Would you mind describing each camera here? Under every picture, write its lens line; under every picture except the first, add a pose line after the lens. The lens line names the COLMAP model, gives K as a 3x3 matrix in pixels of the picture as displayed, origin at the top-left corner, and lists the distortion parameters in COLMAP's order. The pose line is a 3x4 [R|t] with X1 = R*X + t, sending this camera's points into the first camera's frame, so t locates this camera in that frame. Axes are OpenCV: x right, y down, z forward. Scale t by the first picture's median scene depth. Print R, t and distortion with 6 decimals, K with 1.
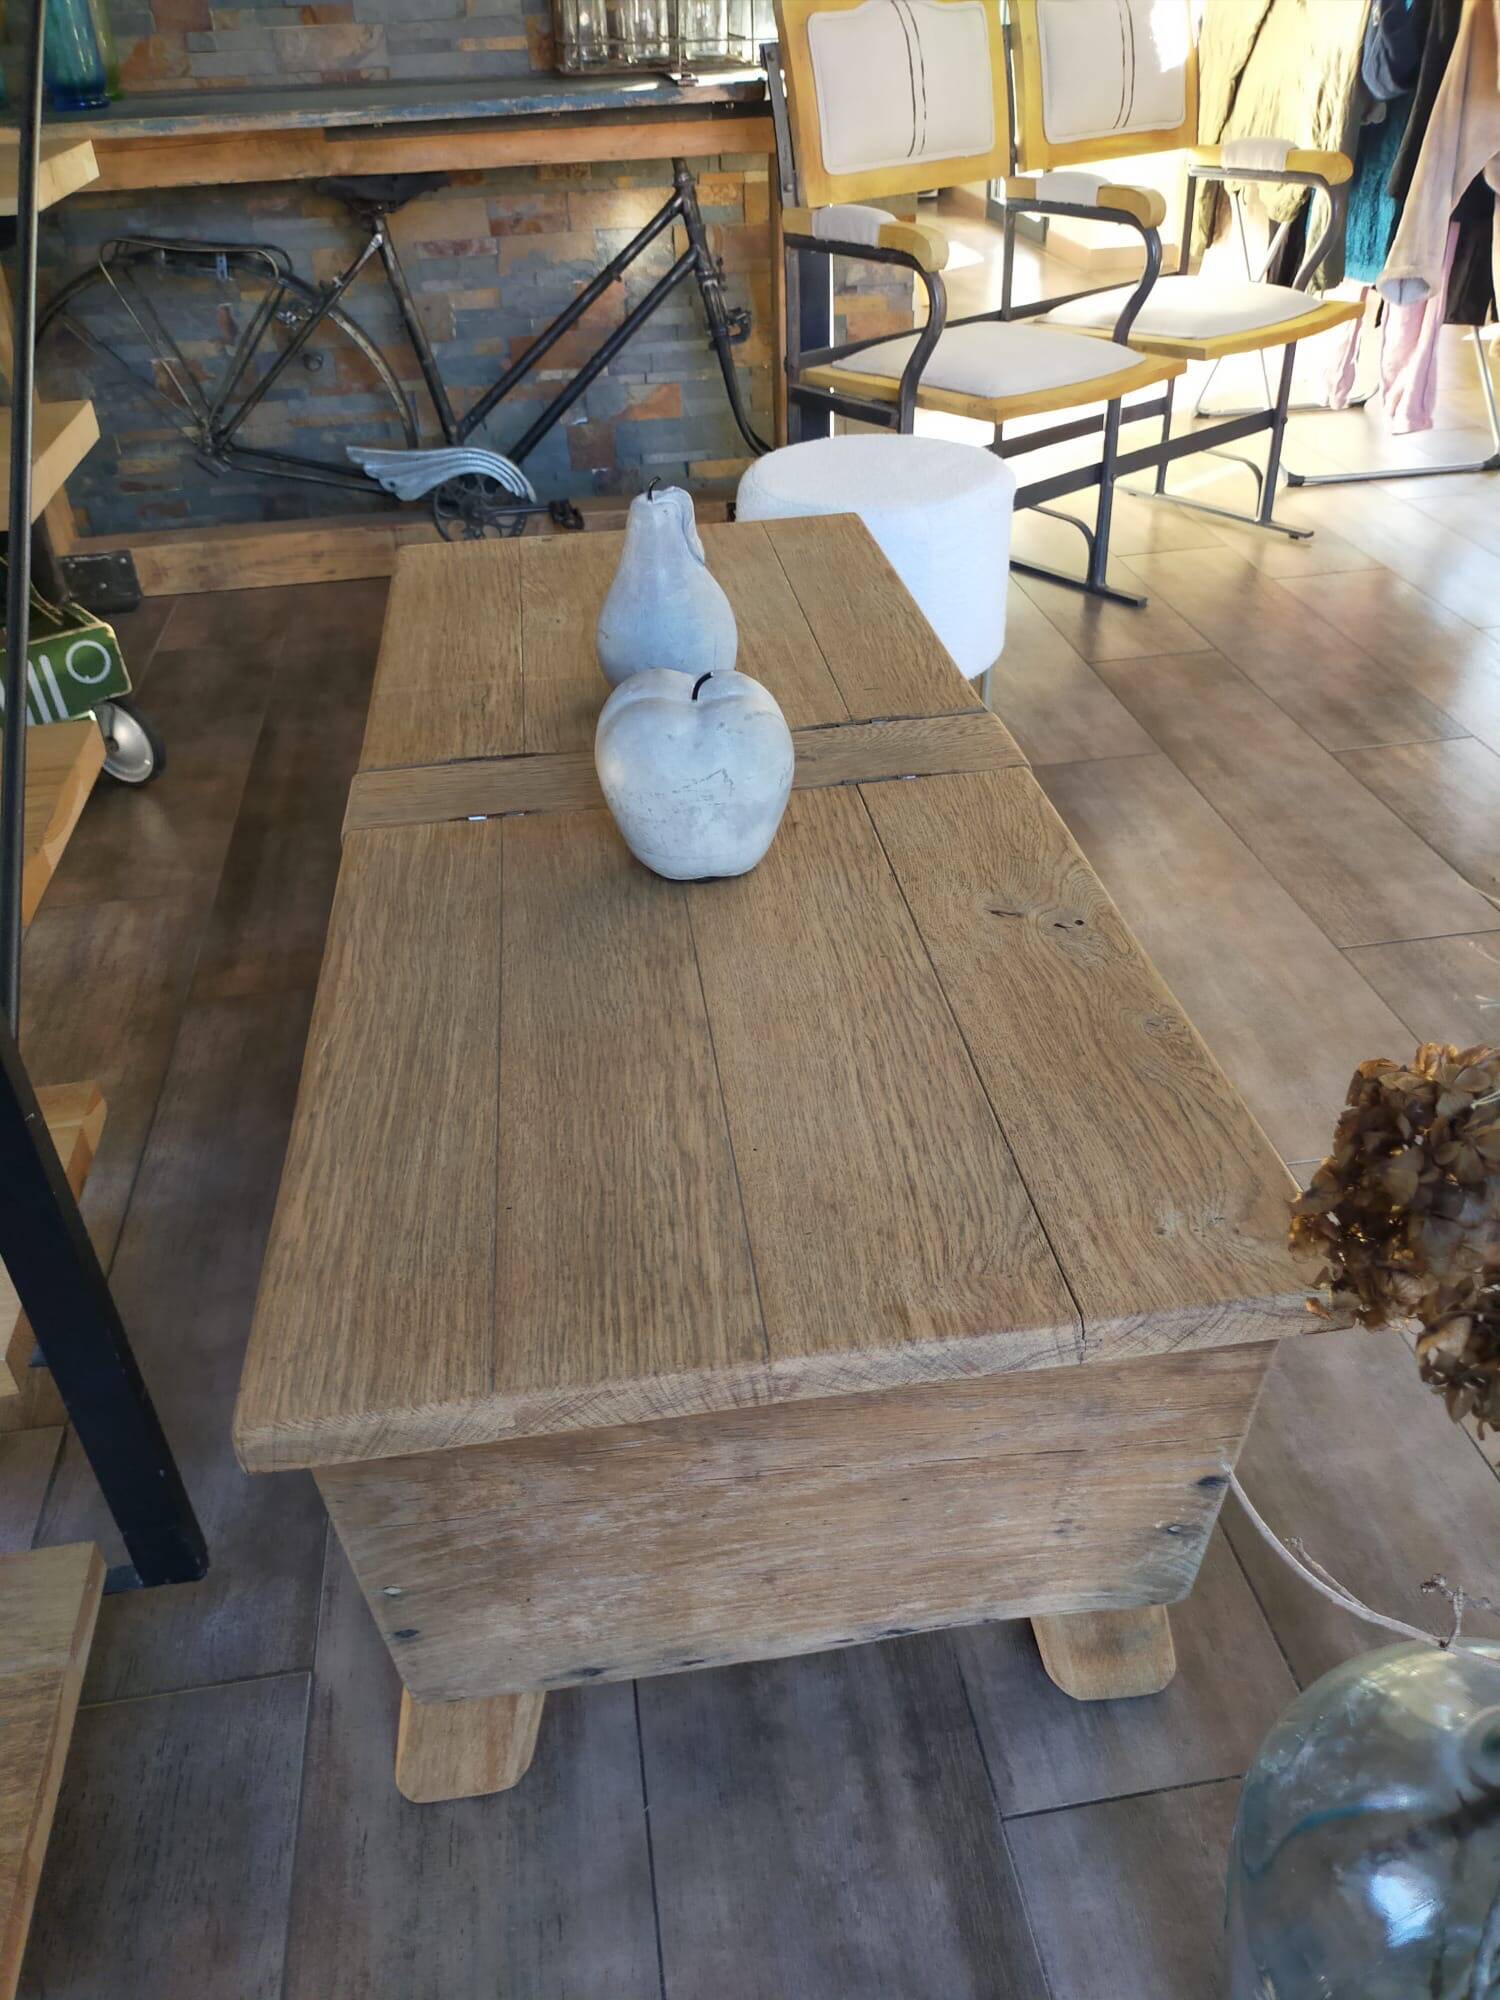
lens RADIAL K [[1472.5, 0, 751.2], [0, 1472.5, 988.3], [0, 0, 1]] dist [0.042322, -0.060135]
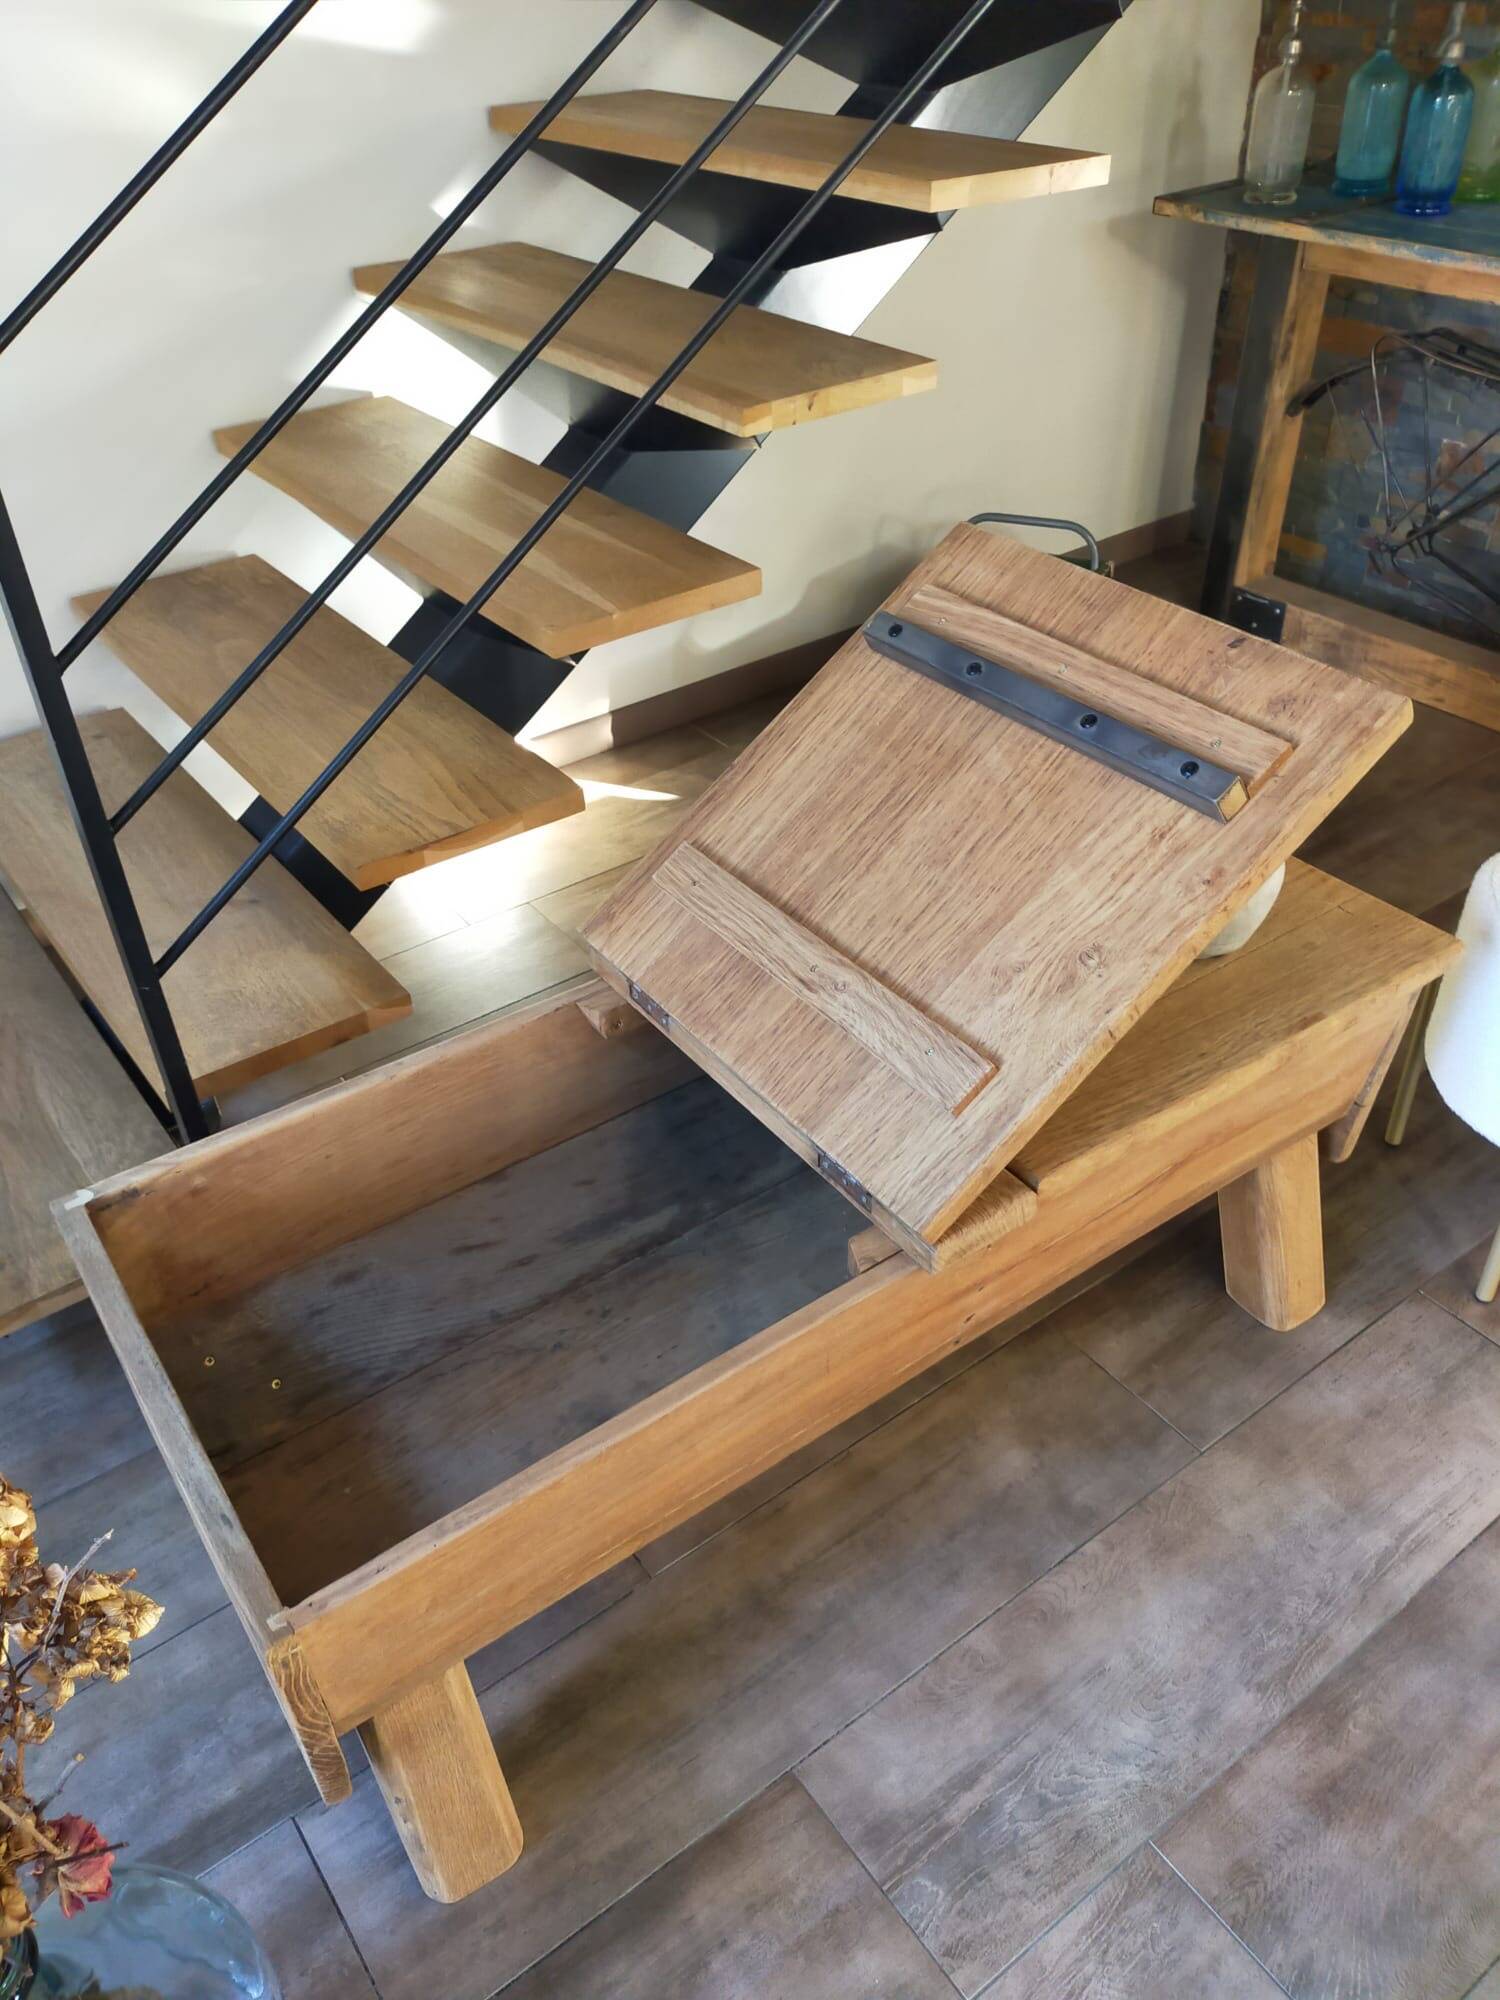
lens RADIAL K [[1513.2, 0, 746.6], [0, 1513.2, 1005.8], [0, 0, 1]] dist [0.034325, -0.031268]
pose [[0.459316, 0.550131, -0.697413, 0.894355], [-0.490614, 0.811628, 0.317108, -0.651239], [0.740491, 0.196507, 0.642696, 0.275180]]
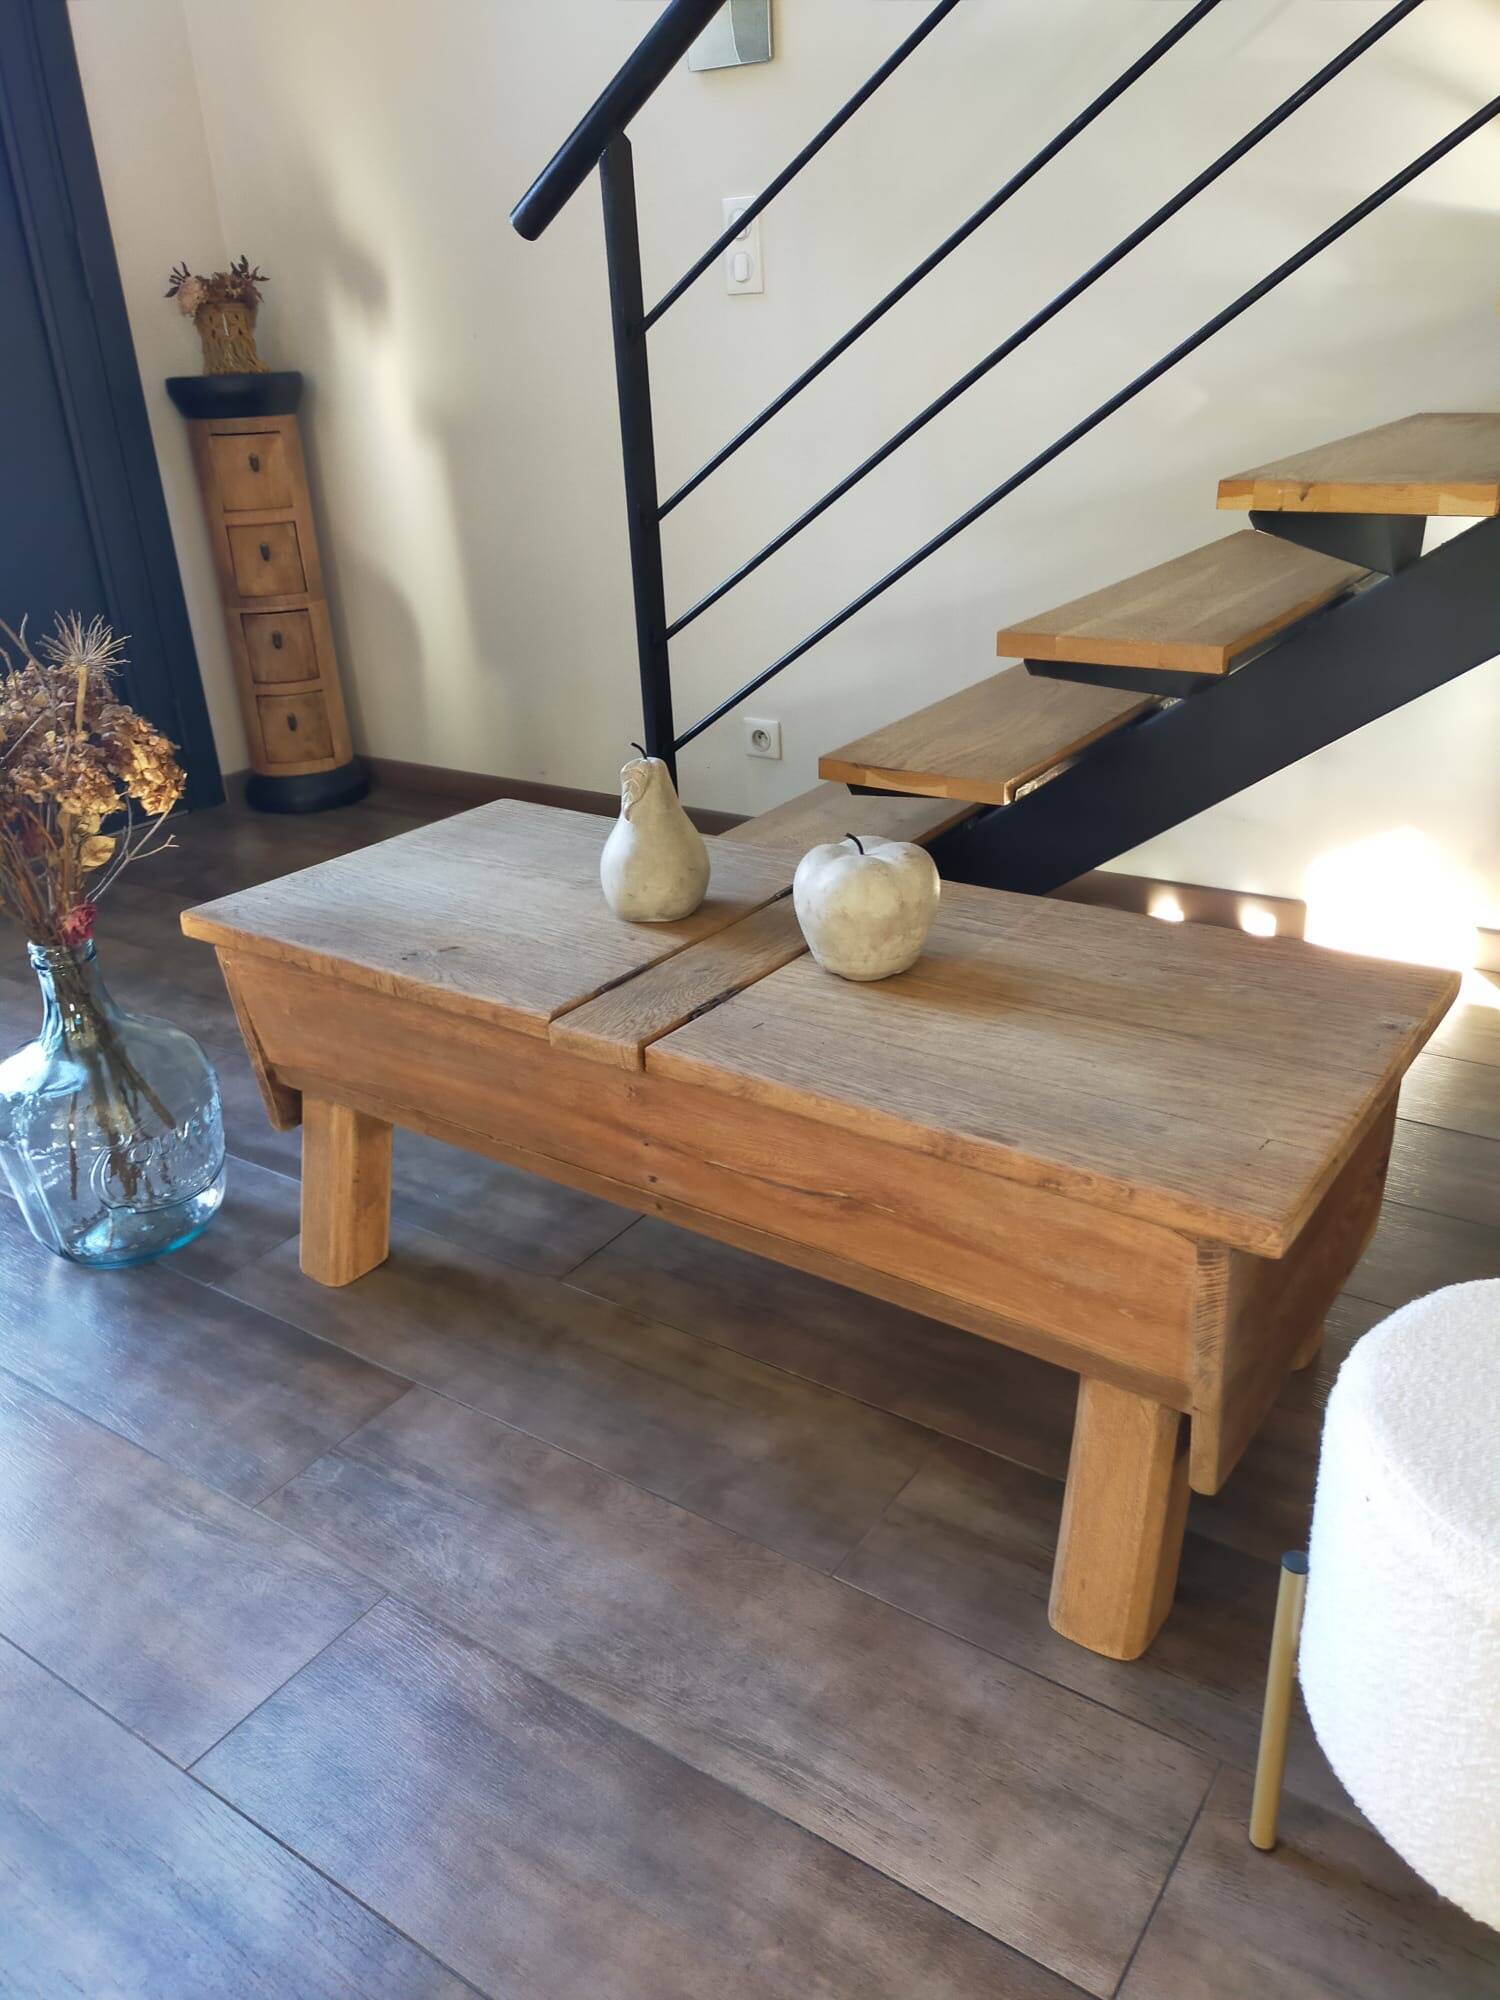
lens RADIAL K [[1488.6, 0, 754.4], [0, 1488.6, 1010.8], [0, 0, 1]] dist [0.083927, -0.131344]
pose [[-0.683535, 0.361178, -0.634295, 1.006914], [-0.353825, 0.596116, 0.720731, -1.307741], [0.638426, 0.717074, -0.279673, 1.735905]]
